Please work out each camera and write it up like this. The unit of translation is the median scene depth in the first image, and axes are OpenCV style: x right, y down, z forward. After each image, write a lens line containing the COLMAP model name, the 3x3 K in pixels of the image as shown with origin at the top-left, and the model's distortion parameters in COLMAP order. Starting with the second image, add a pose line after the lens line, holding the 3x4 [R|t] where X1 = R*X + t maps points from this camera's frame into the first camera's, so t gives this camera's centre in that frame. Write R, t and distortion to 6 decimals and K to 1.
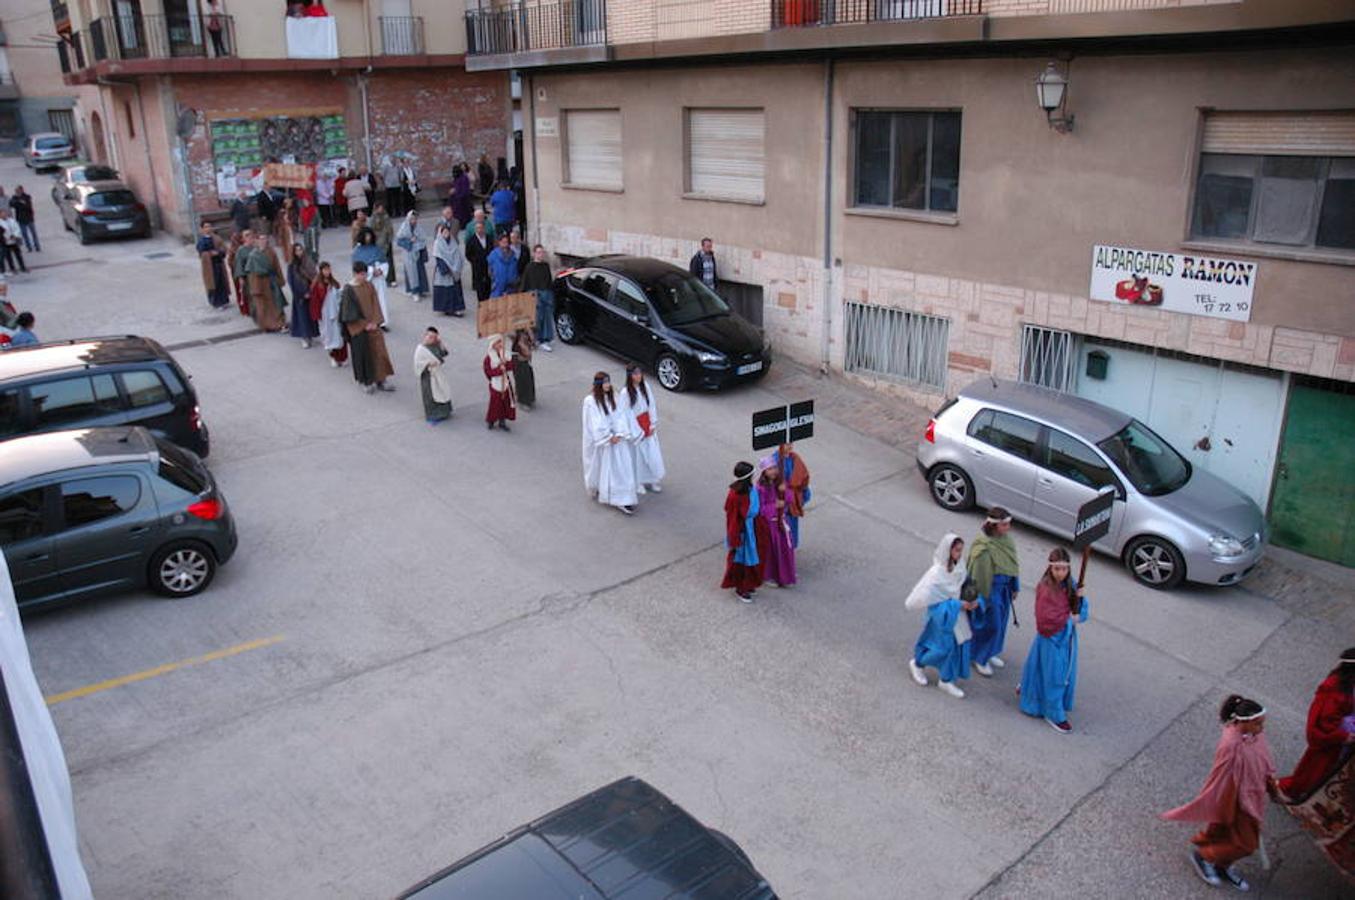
lens RADIAL K [[1031.9, 0, 661.6], [0, 1031.9, 449.3], [0, 0, 1]] dist [-0.182066, 0.163504]
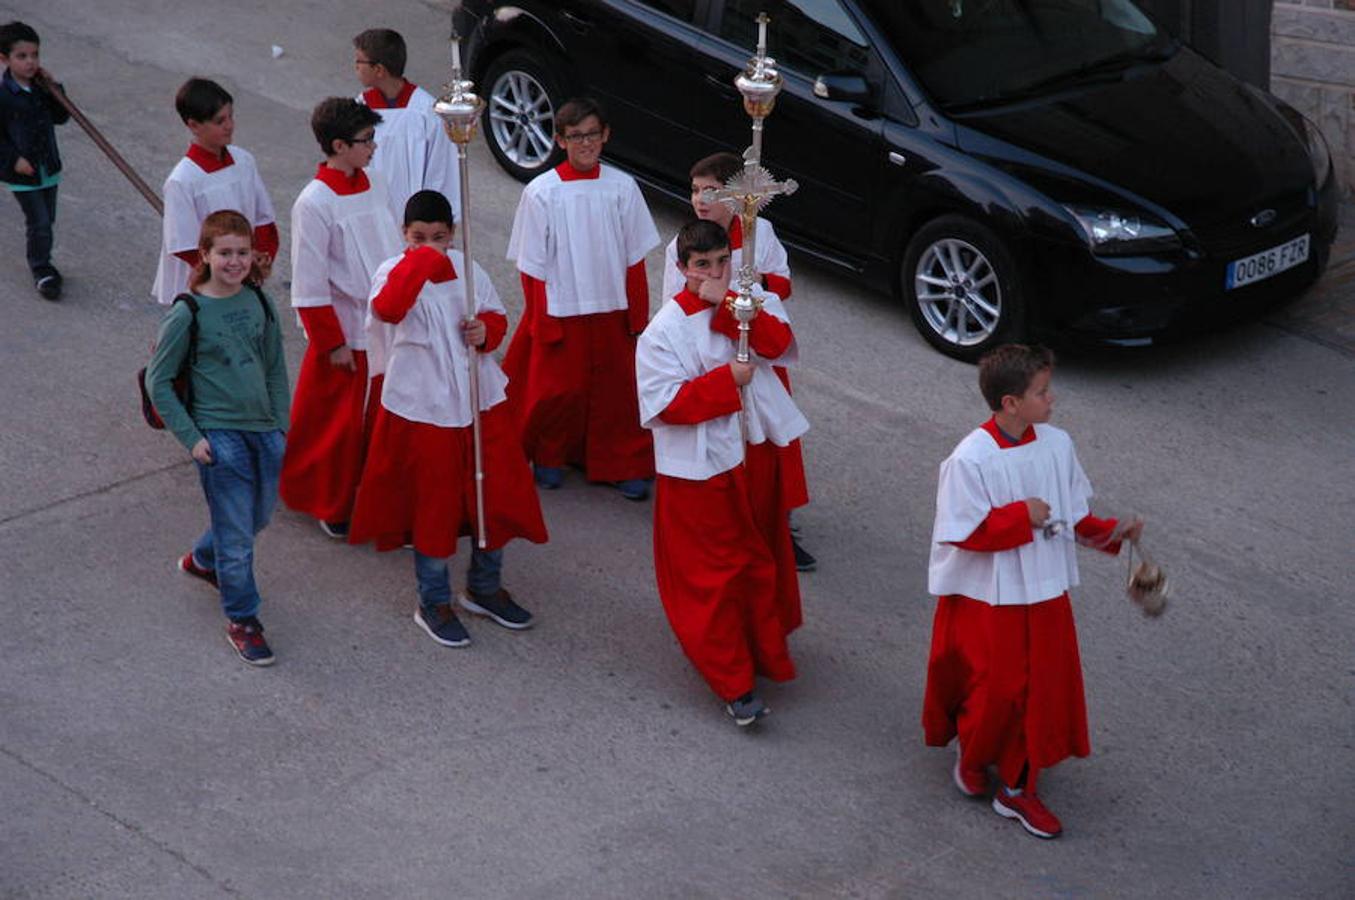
lens RADIAL K [[3478.0, 0, 677.5], [0, 3478.0, 450.0], [0, 0, 1]] dist [0.330749, -0.233401]
pose [[0.999015, -0.037401, 0.023884, -0.084797], [0.037385, 0.999300, 0.001109, -0.036356], [-0.023909, -0.000215, 0.999714, 0.107216]]
